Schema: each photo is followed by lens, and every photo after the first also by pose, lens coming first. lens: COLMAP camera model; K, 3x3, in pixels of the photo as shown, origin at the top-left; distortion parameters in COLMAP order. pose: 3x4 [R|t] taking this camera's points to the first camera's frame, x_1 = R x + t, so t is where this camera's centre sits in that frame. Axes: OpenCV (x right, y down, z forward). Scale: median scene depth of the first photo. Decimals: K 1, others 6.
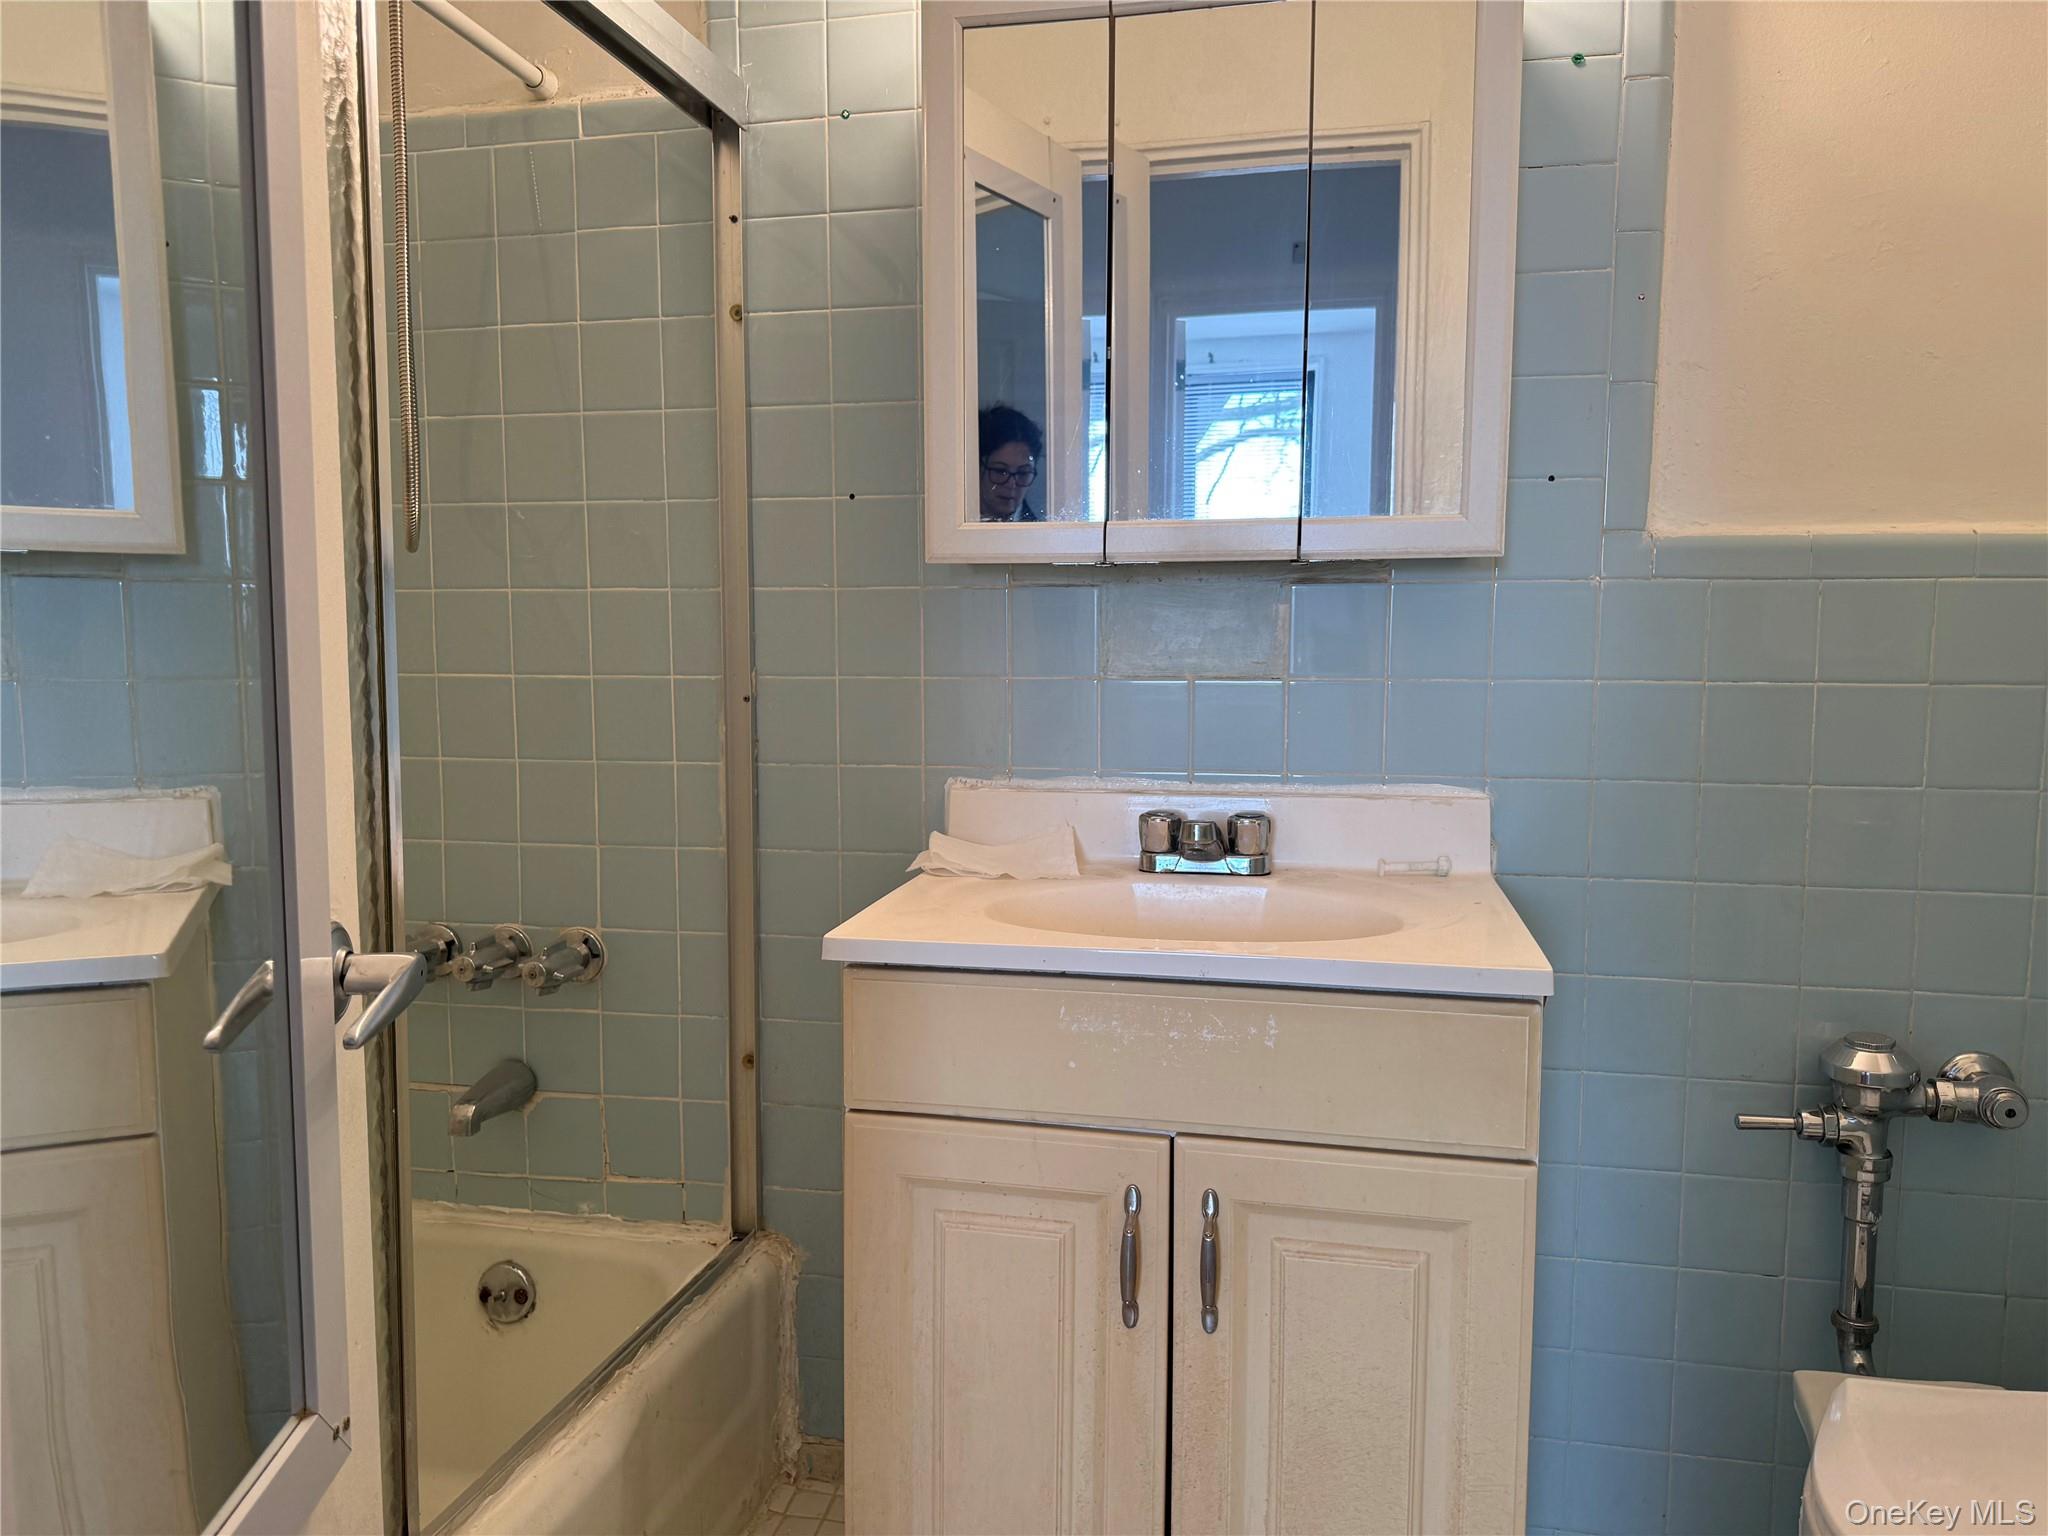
lens RADIAL K [[1433.2, 0, 1032.4], [0, 1433.2, 771.5], [0, 0, 1]] dist [0.076858, -0.091606]
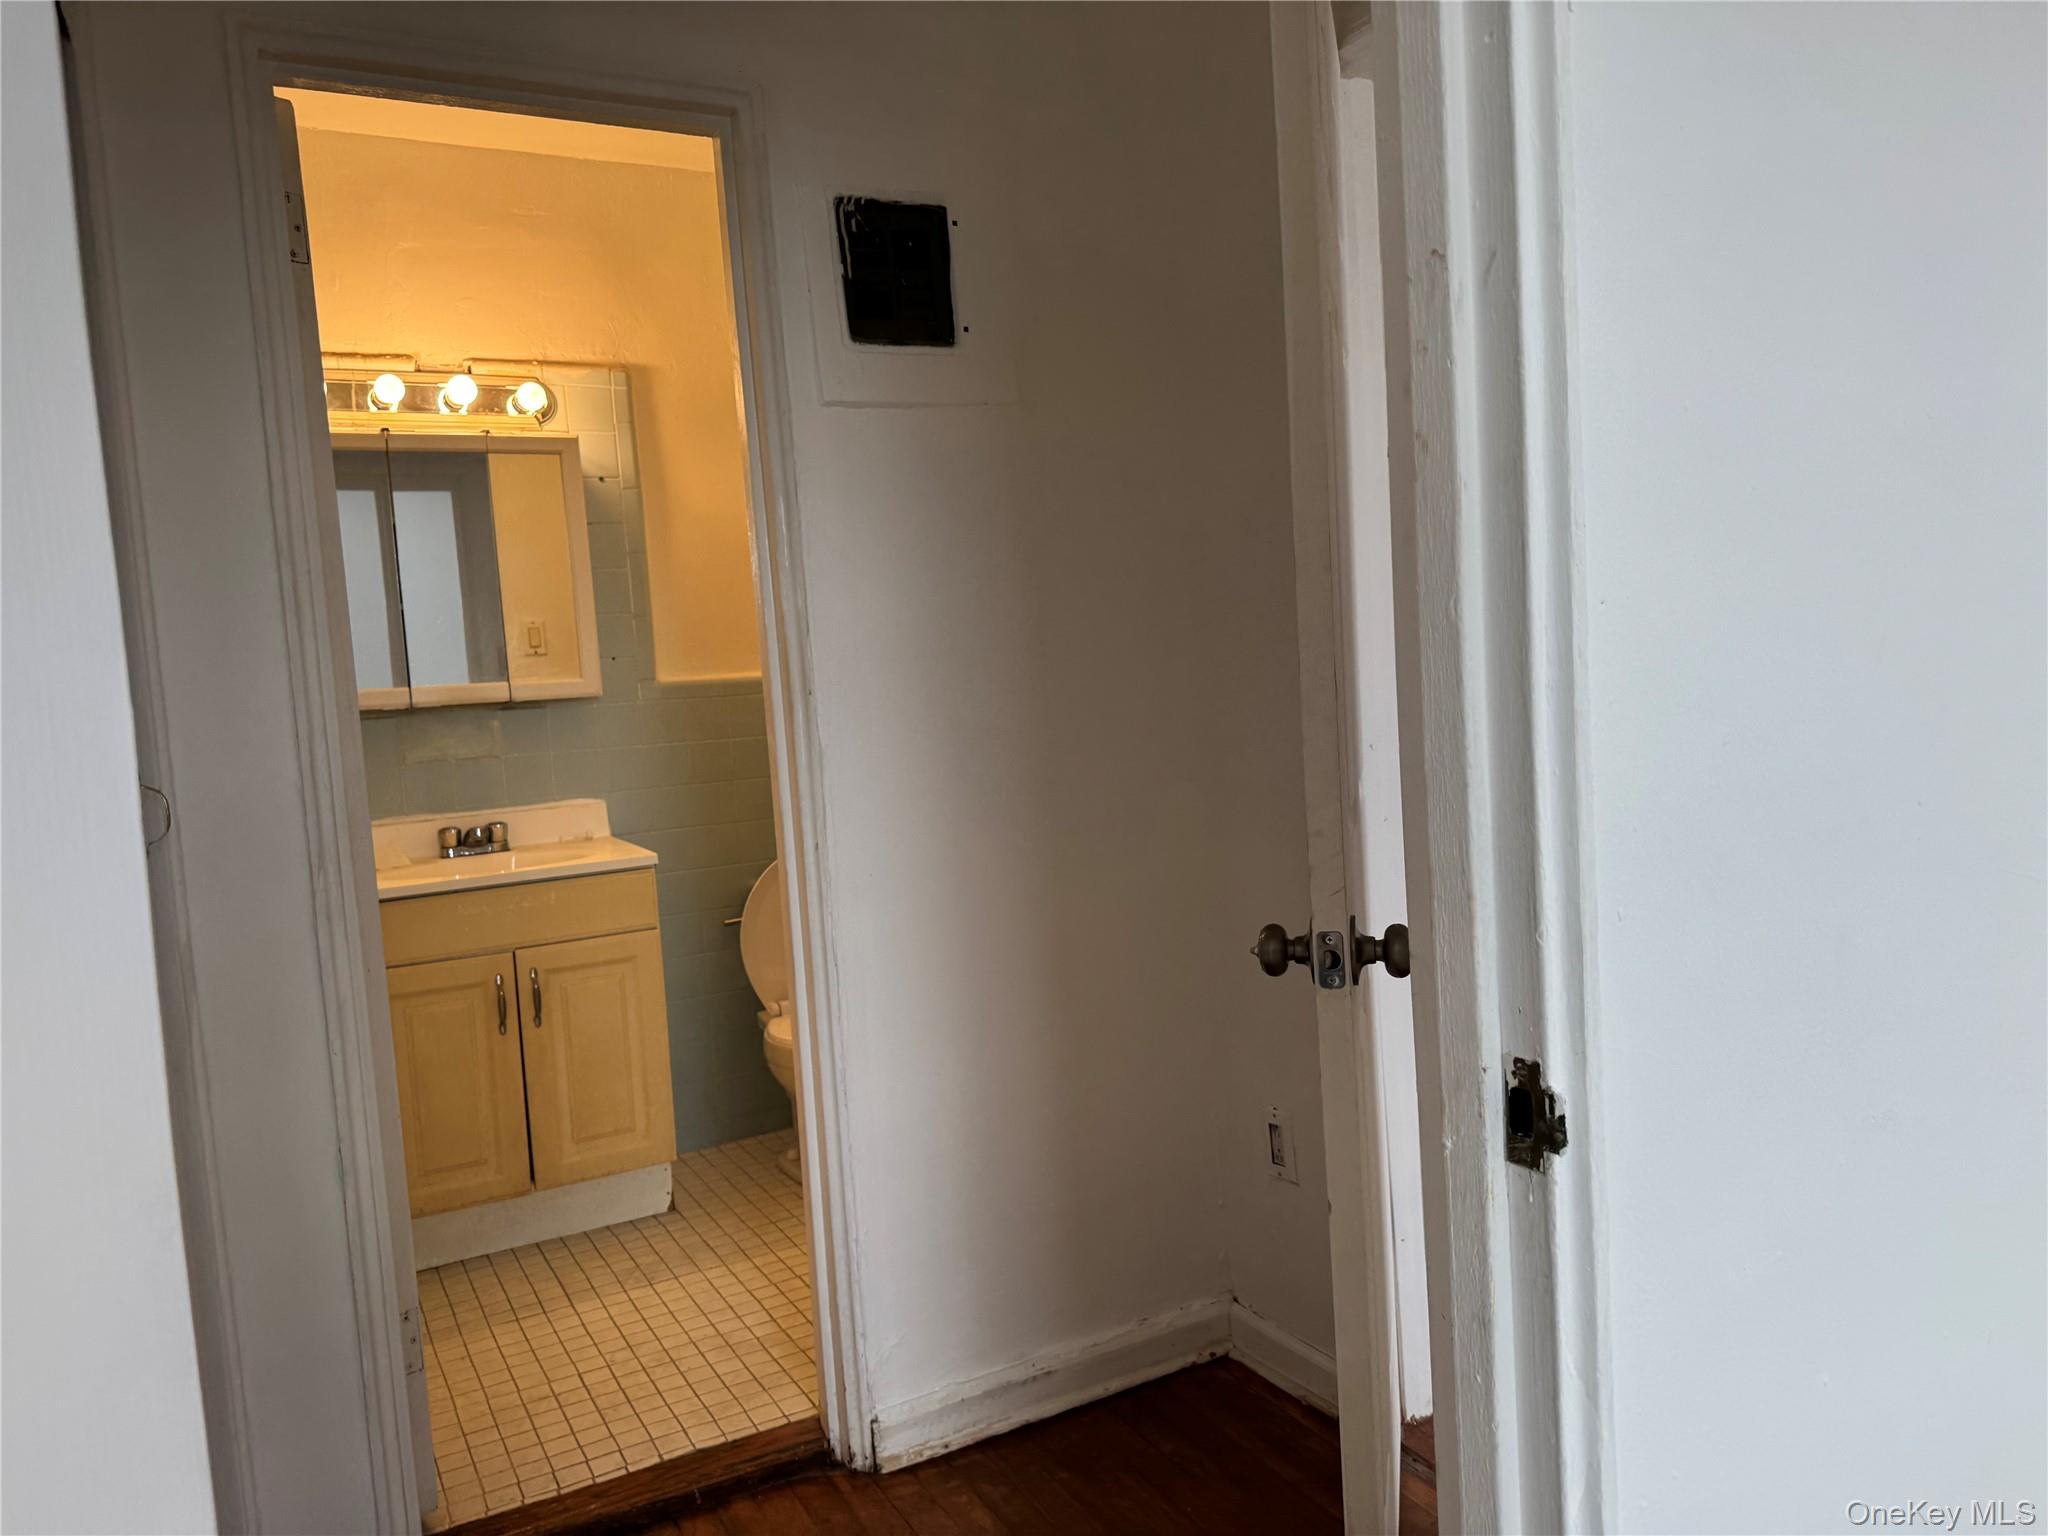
lens RADIAL K [[1433.2, 0, 1014.0], [0, 1433.2, 778.4], [0, 0, 1]] dist [0.076858, -0.091606]
pose [[0.768345, -0.099682, 0.632225, -0.617613], [0.126502, 0.991963, 0.002663, 0.058592], [-0.627409, 0.077932, 0.774780, -1.147503]]
